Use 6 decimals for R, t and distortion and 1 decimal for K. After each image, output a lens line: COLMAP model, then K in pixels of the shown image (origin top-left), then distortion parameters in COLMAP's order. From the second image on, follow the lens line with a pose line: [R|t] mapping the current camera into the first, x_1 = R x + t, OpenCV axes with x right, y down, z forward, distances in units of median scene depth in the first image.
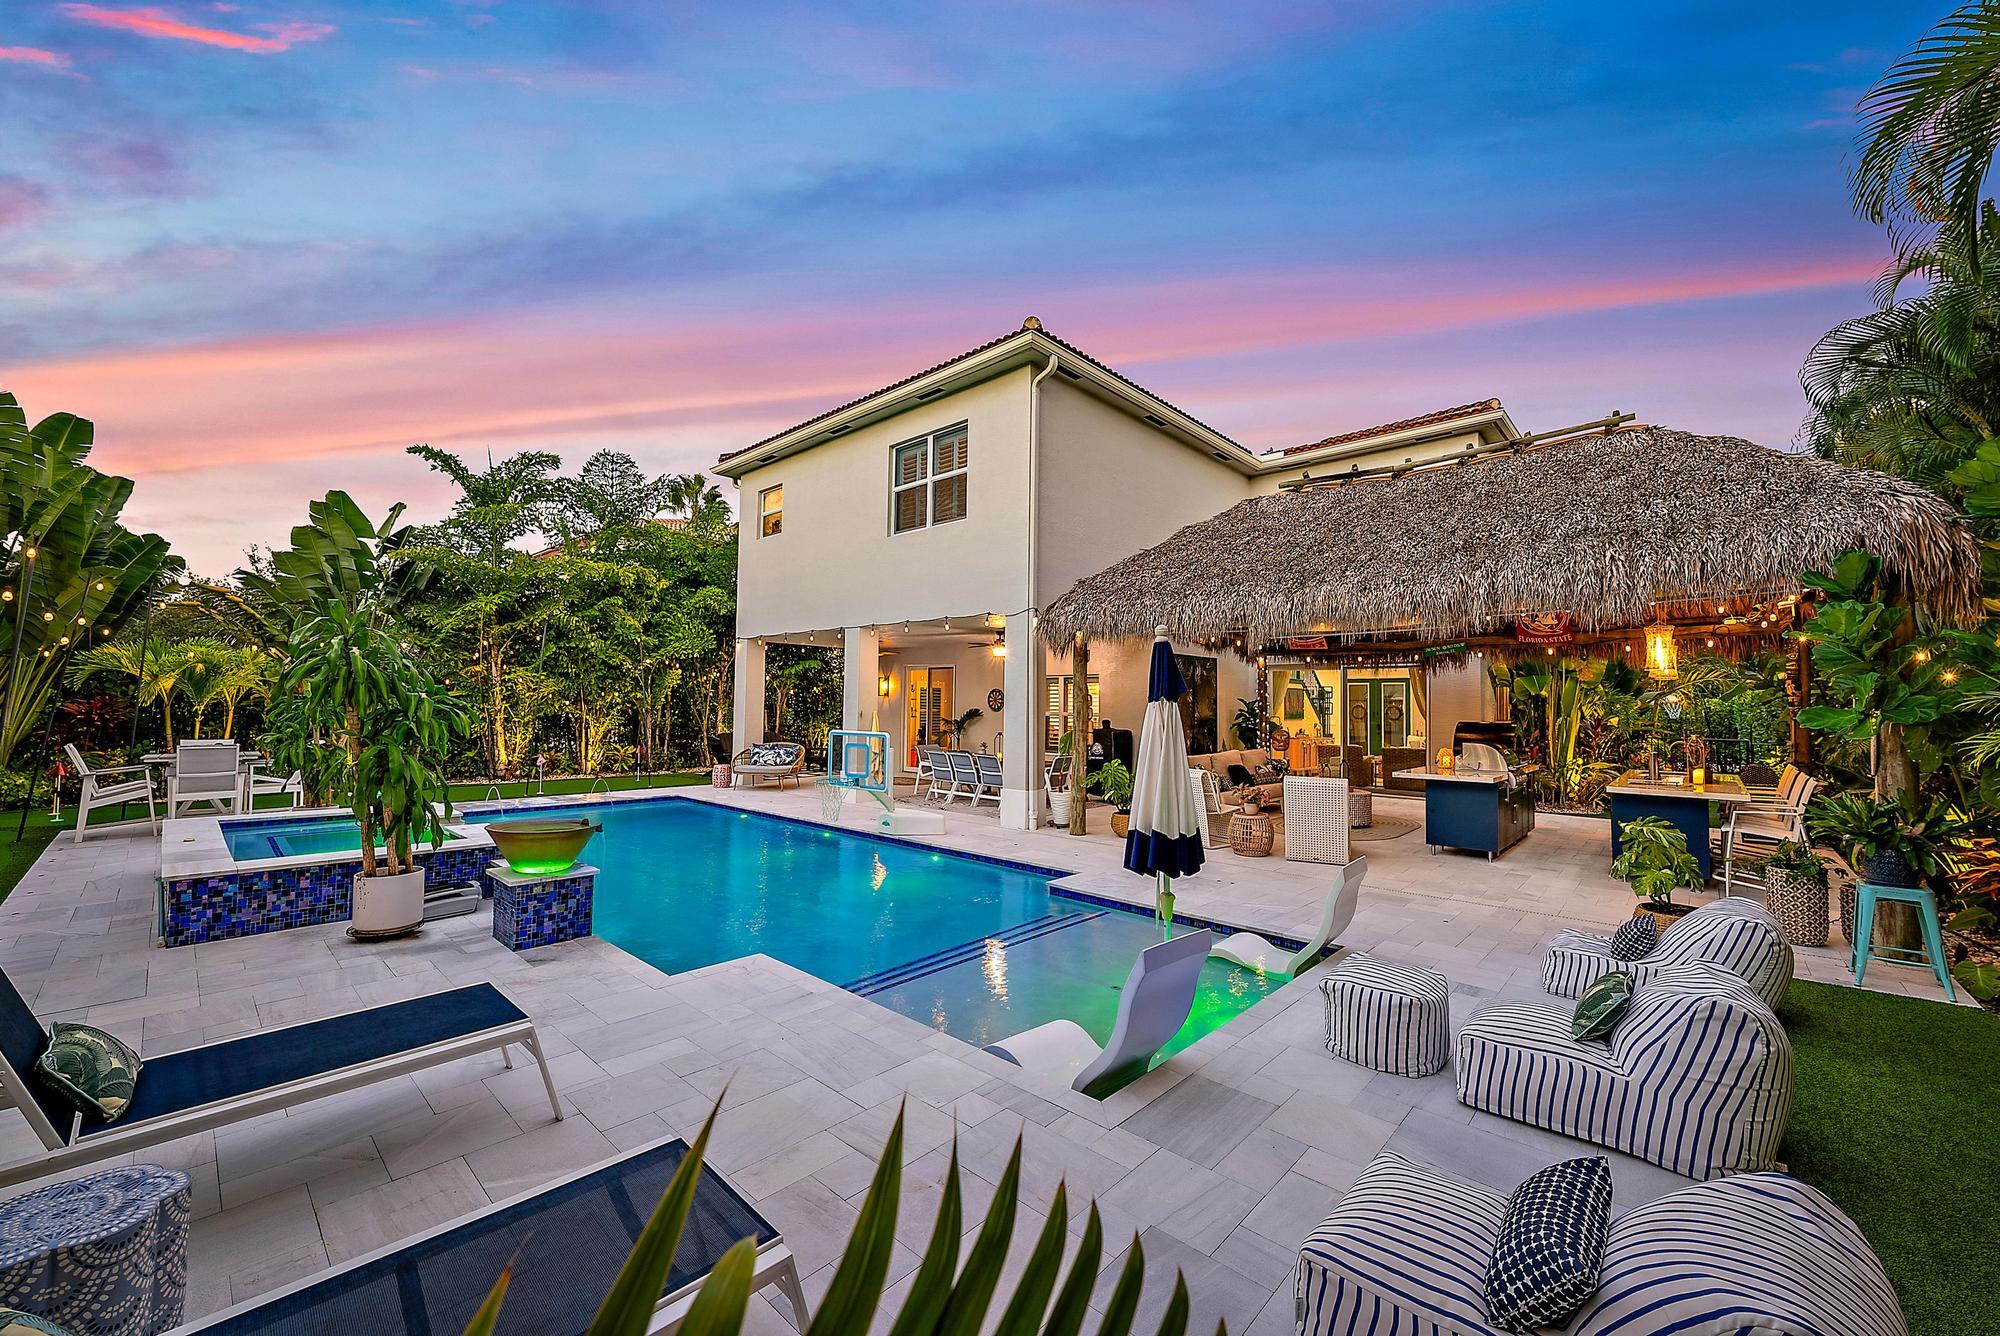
lens RADIAL K [[764.8, 0, 1022.1], [0, 764.8, 677.6], [0, 0, 1]] dist [-0.011560, 0.002628]
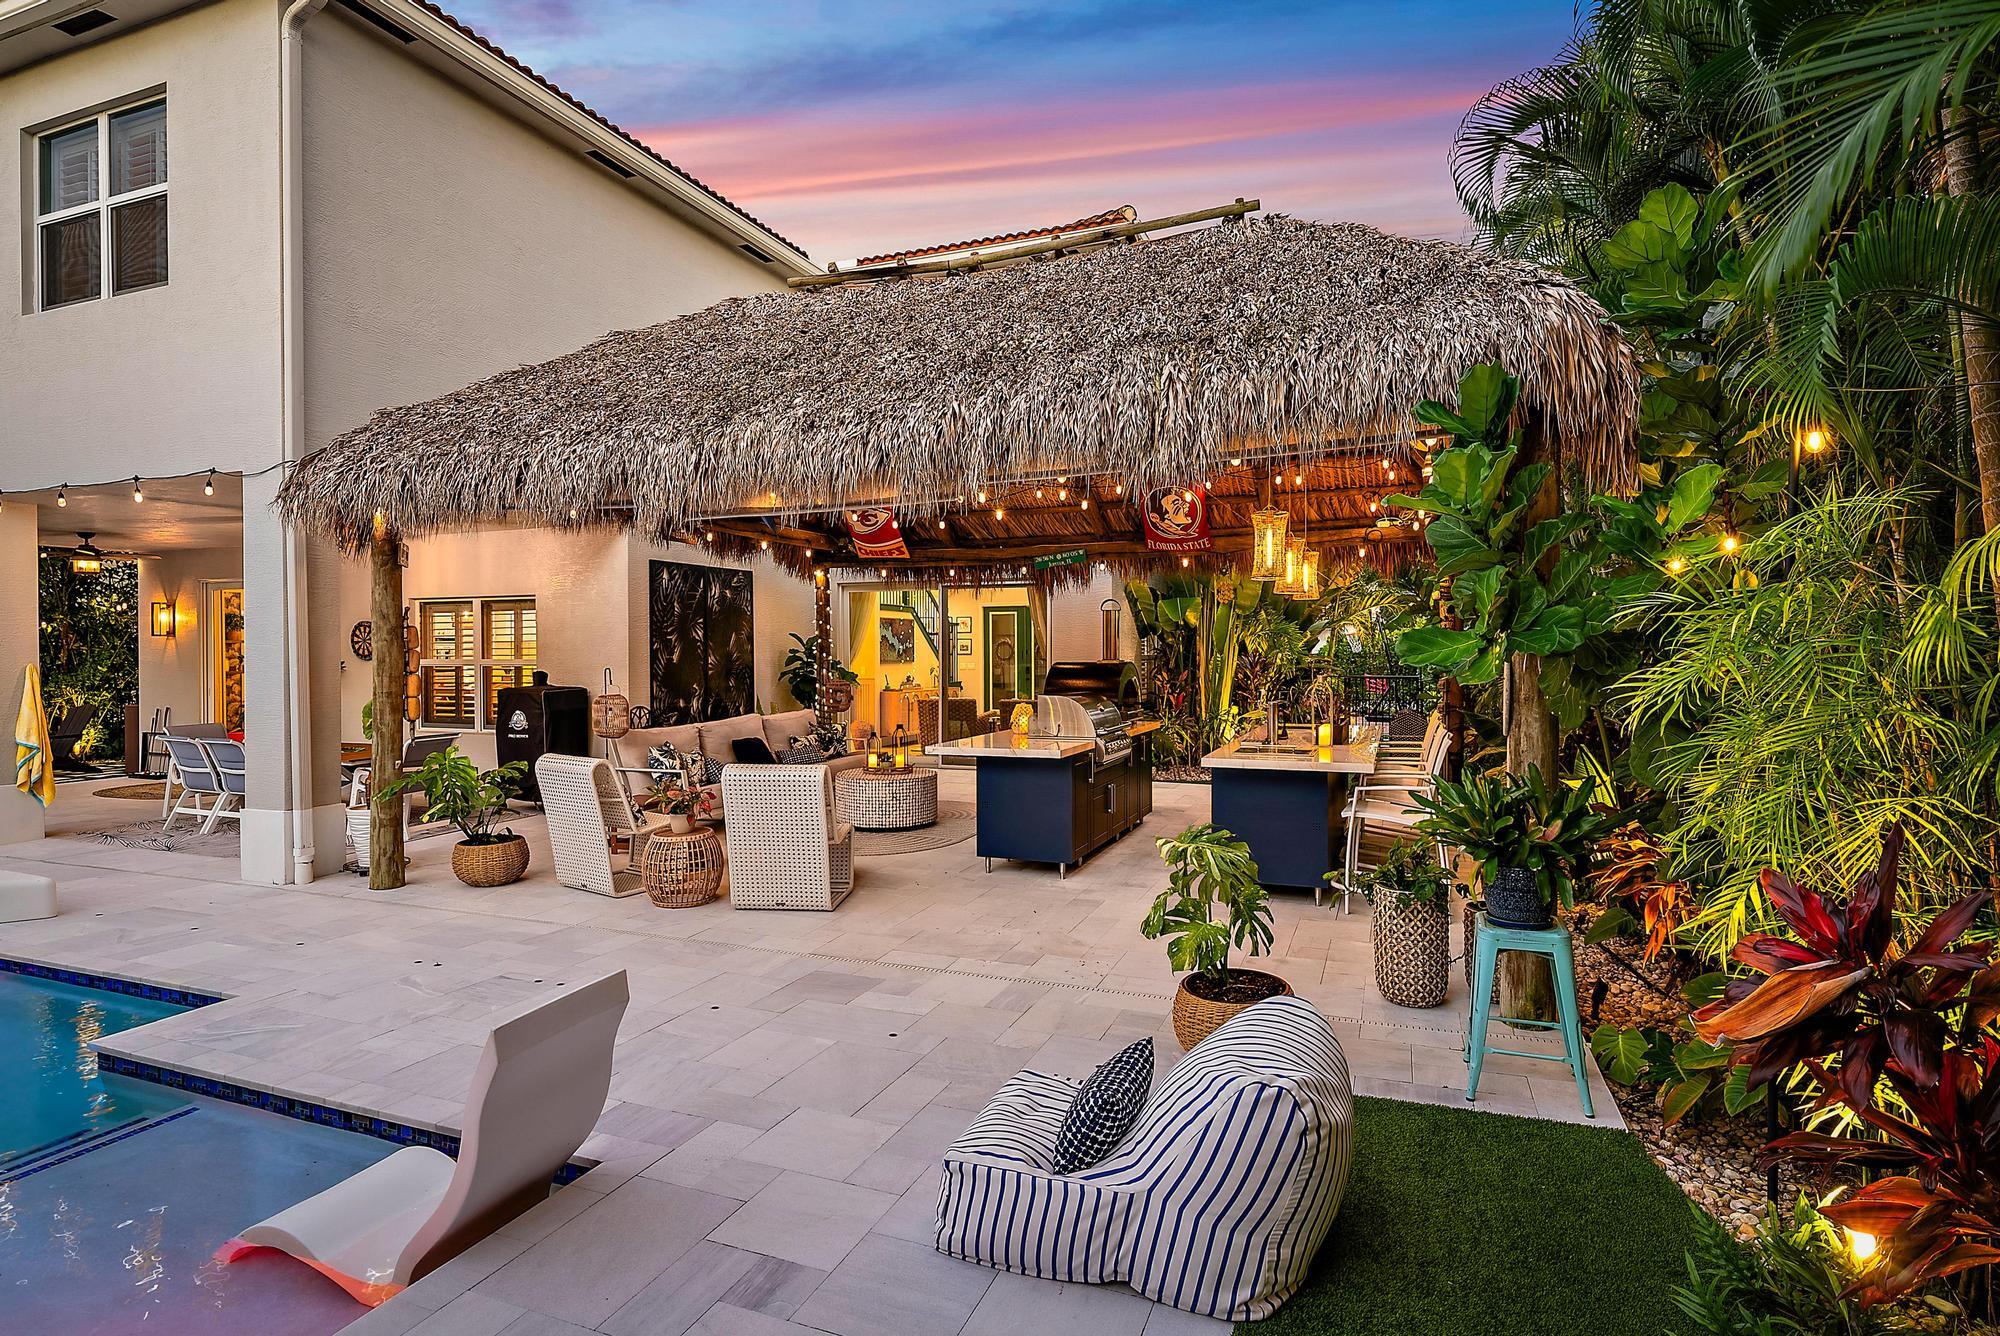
lens RADIAL K [[1003.3, 0, 1003.3], [0, 1003.3, 657.8], [0, 0, 1]] dist [-0.000527, 0.000188]
pose [[0.937761, -0.019111, 0.346756, 0.234849], [0.002673, 0.998852, 0.047823, 0.011733], [-0.347272, -0.043919, 0.936735, 0.192641]]
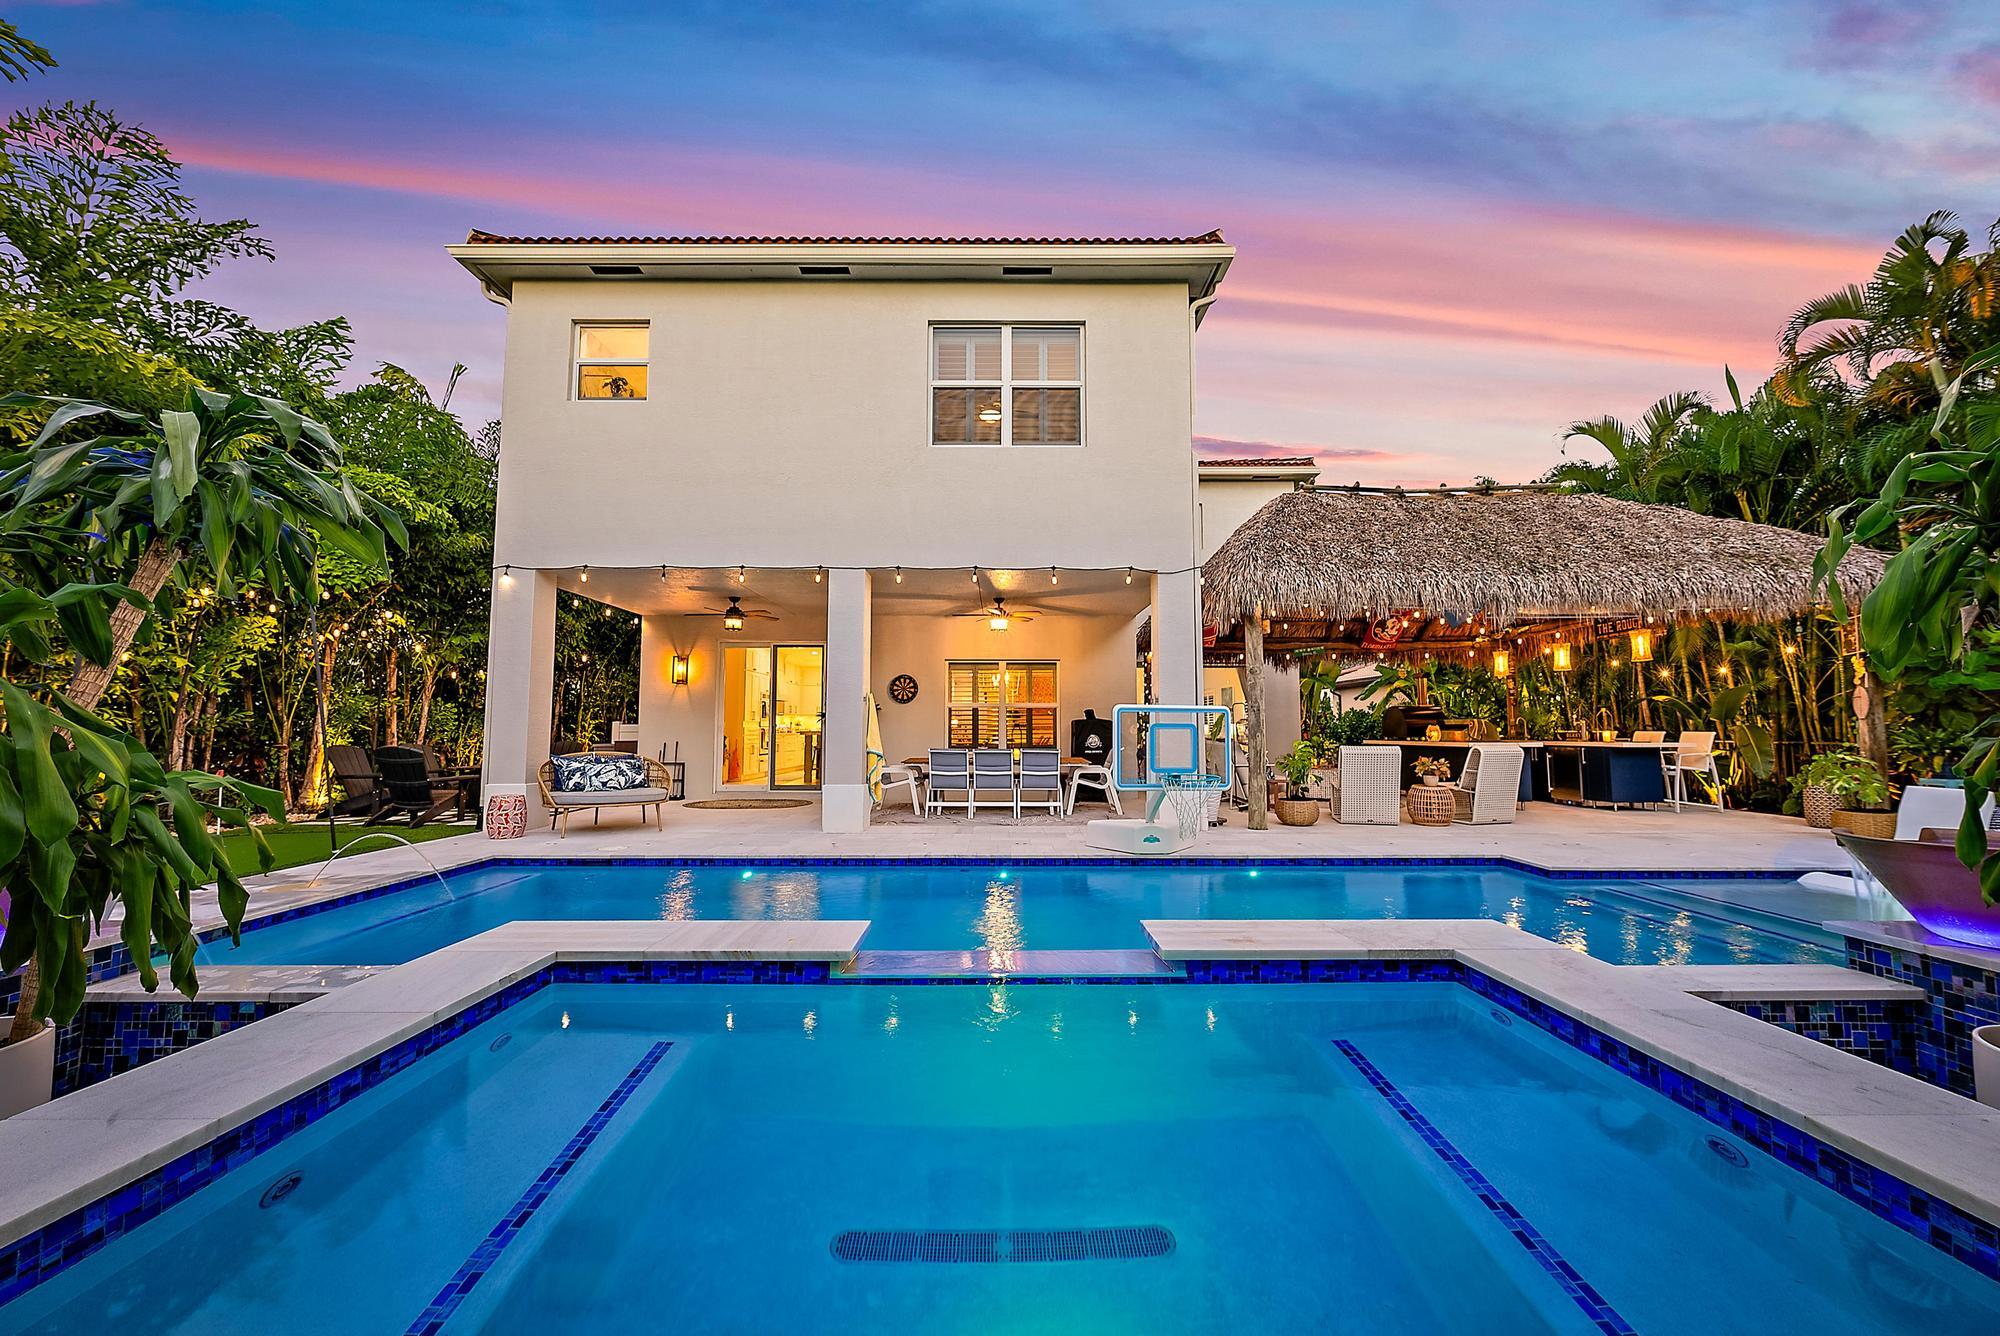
lens RADIAL K [[727.1, 0, 1008.3], [0, 727.1, 686.2], [0, 0, 1]] dist [-0.001277, -0.000066]
pose [[0.740447, 0.027604, 0.671548, -0.693001], [-0.015683, 0.999594, -0.023797, 0.064579], [-0.671932, 0.007089, 0.740579, 0.560420]]
